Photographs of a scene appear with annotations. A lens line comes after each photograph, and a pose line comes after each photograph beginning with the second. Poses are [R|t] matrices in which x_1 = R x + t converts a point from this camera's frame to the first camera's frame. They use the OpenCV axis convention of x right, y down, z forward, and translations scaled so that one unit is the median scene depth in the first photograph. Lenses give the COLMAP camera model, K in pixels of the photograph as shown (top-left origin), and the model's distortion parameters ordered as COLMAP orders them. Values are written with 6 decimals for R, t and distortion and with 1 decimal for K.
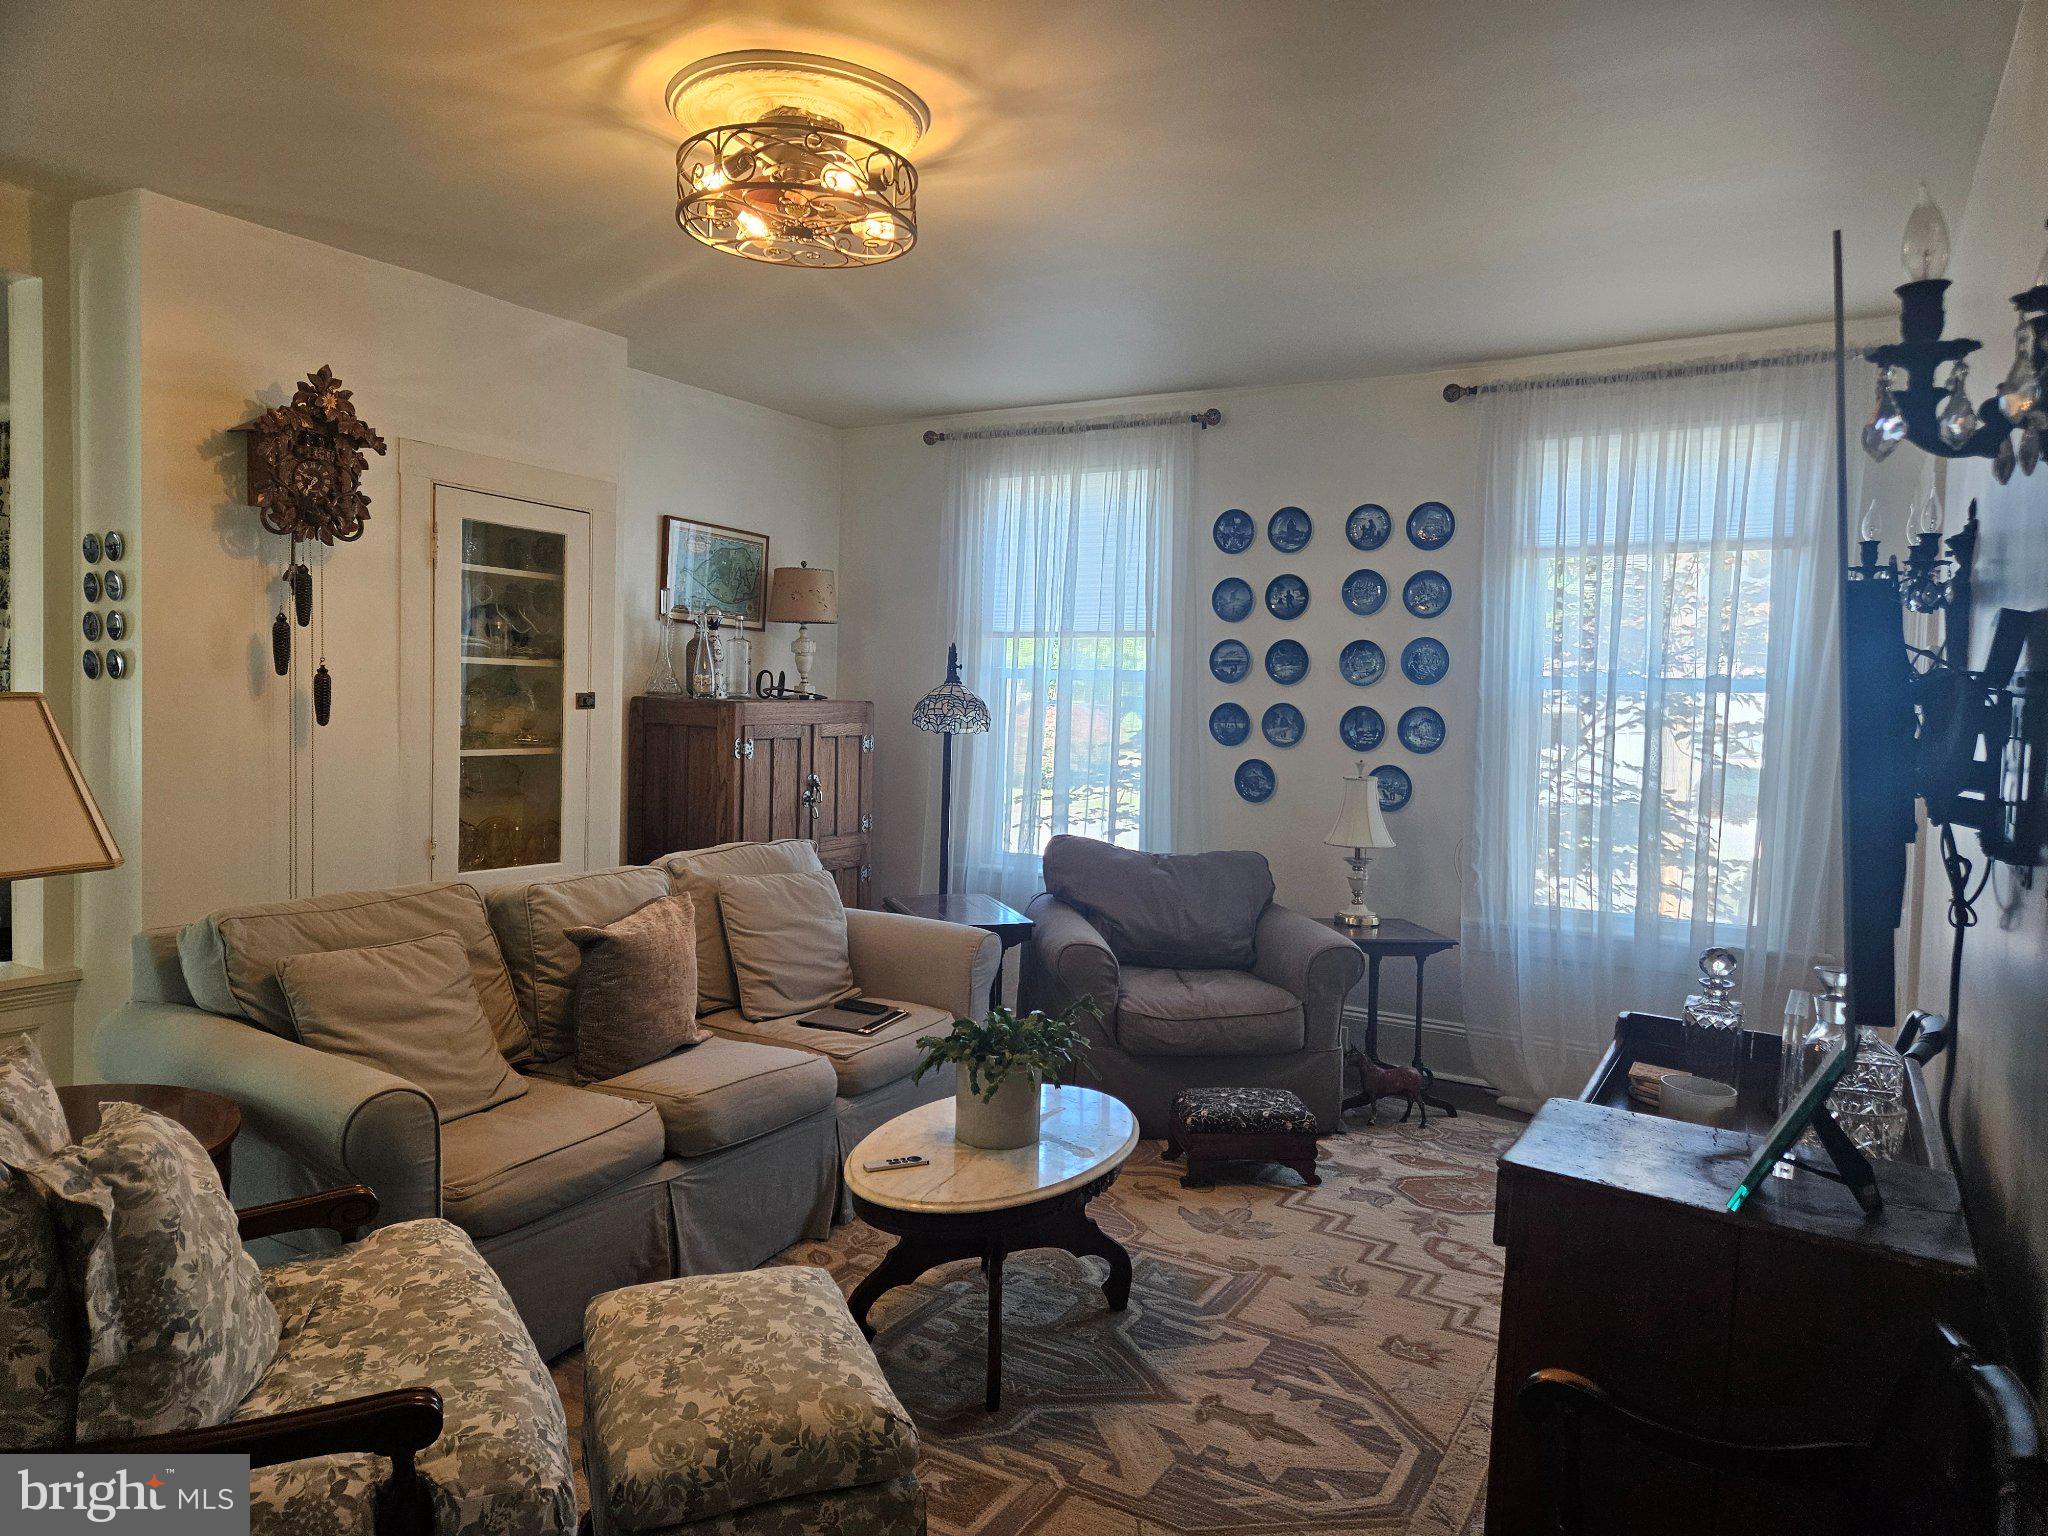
lens RADIAL K [[1366.4, 0, 1019.1], [0, 1366.4, 762.1], [0, 0, 1]] dist [0.043712, -0.004023]
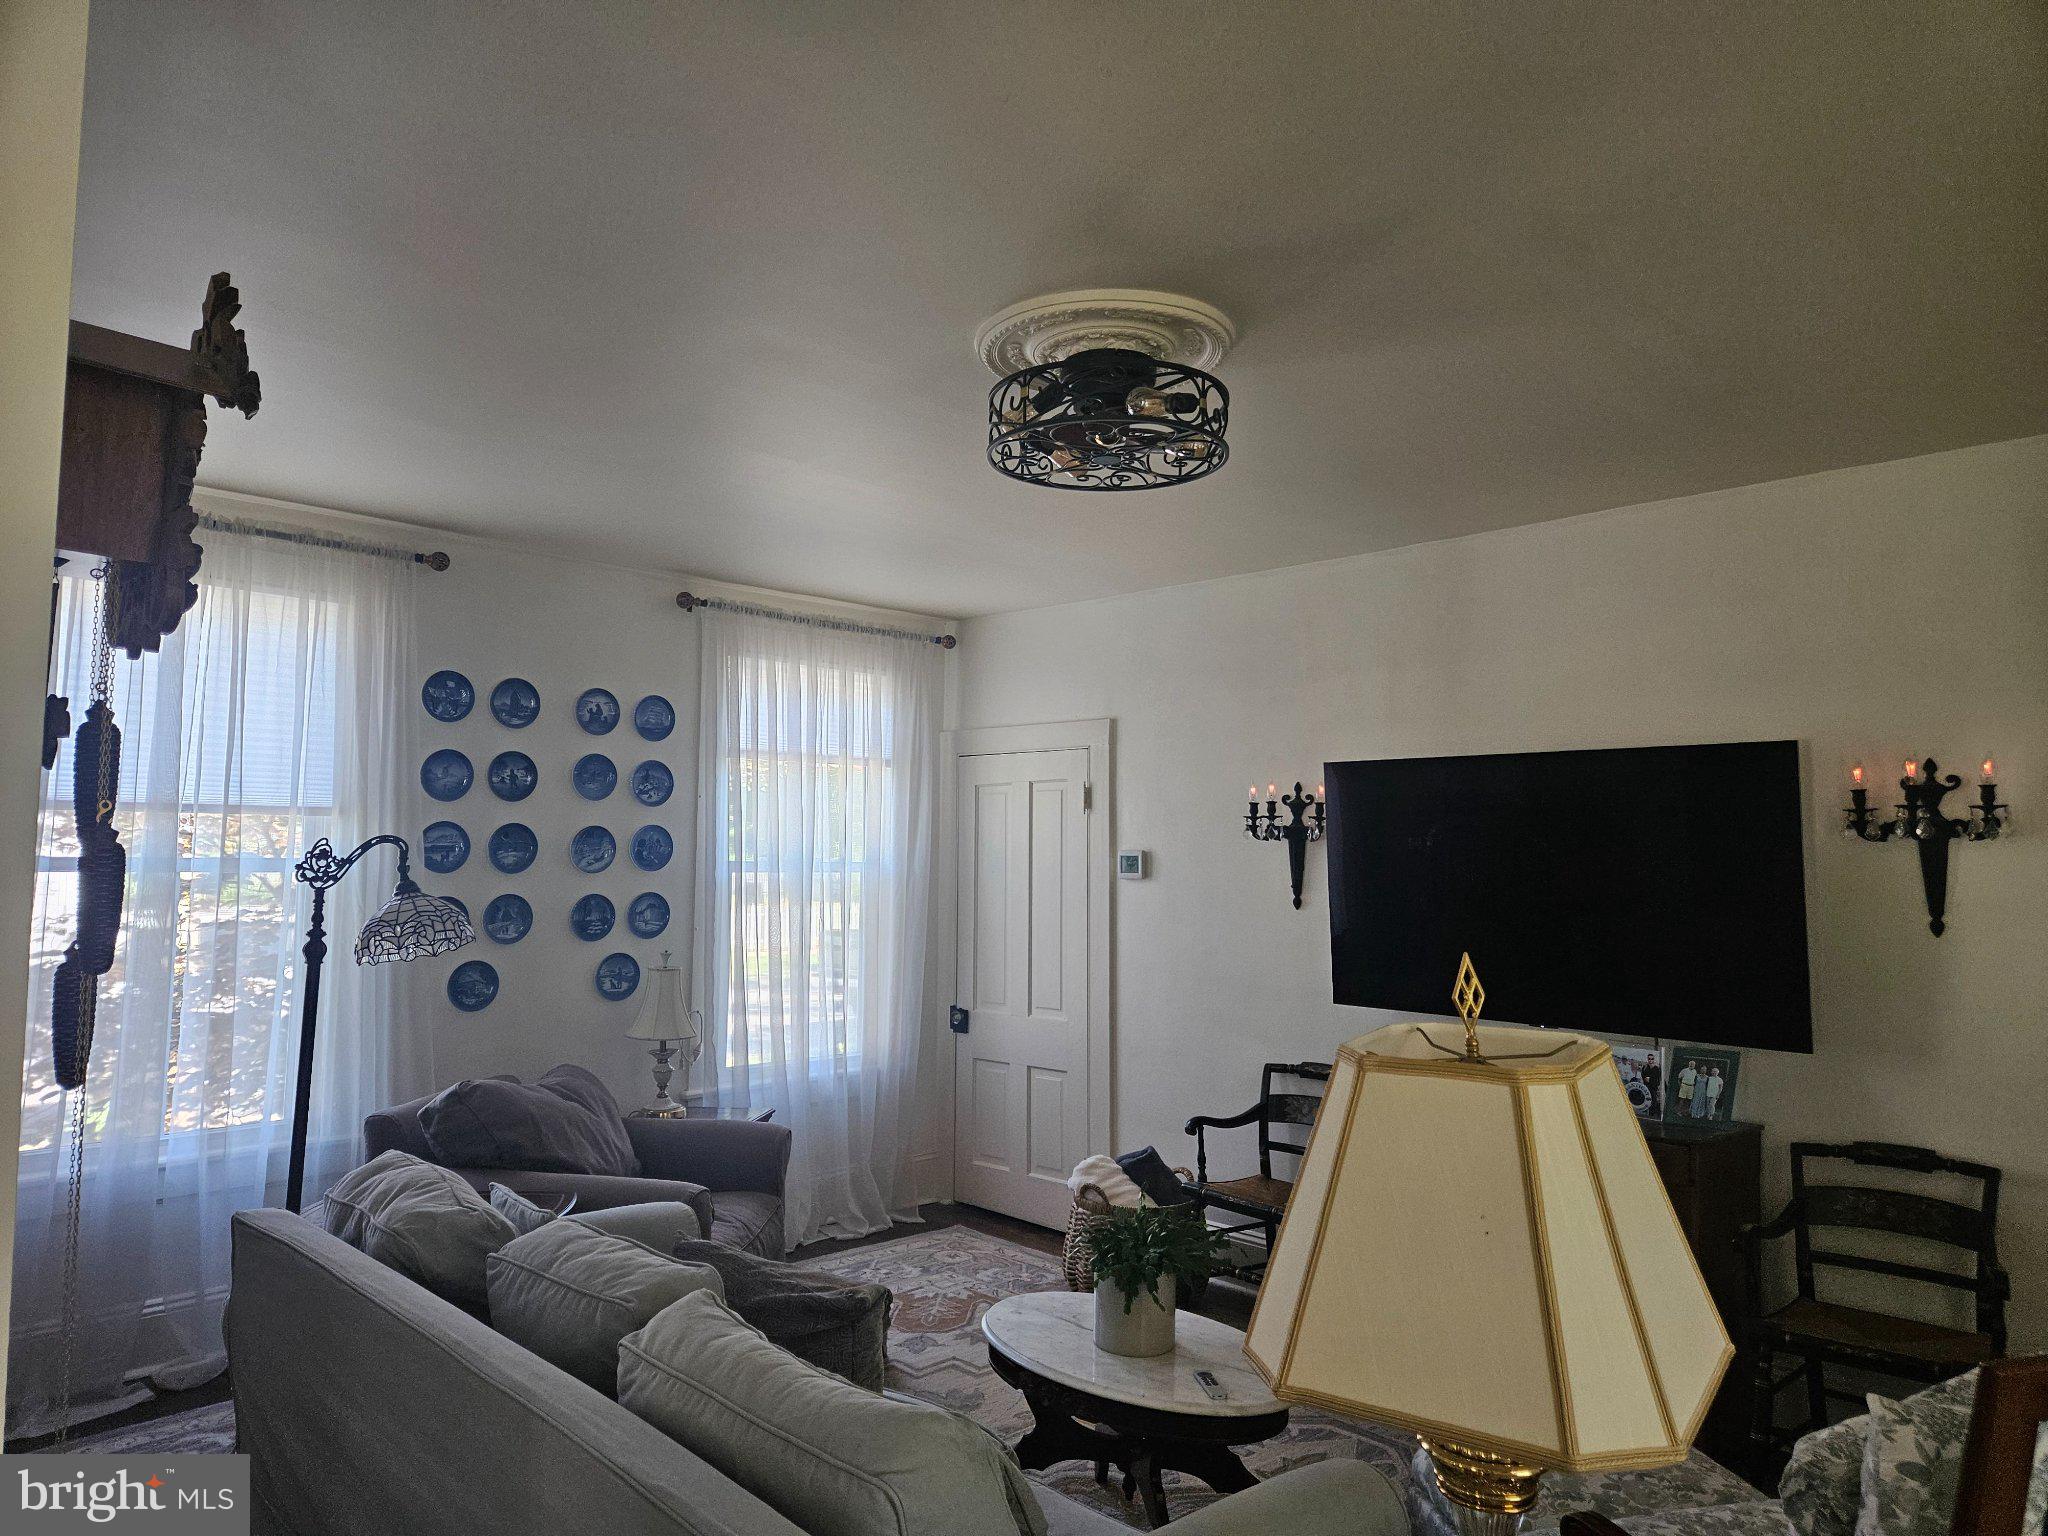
lens RADIAL K [[1366.4, 0, 1023.2], [0, 1366.4, 770.8], [0, 0, 1]] dist [0.043712, -0.004023]
pose [[0.239286, 0.040611, 0.970099, -0.622472], [0.043906, 0.997650, -0.052594, -0.063863], [-0.969956, 0.055179, 0.236941, 0.473459]]
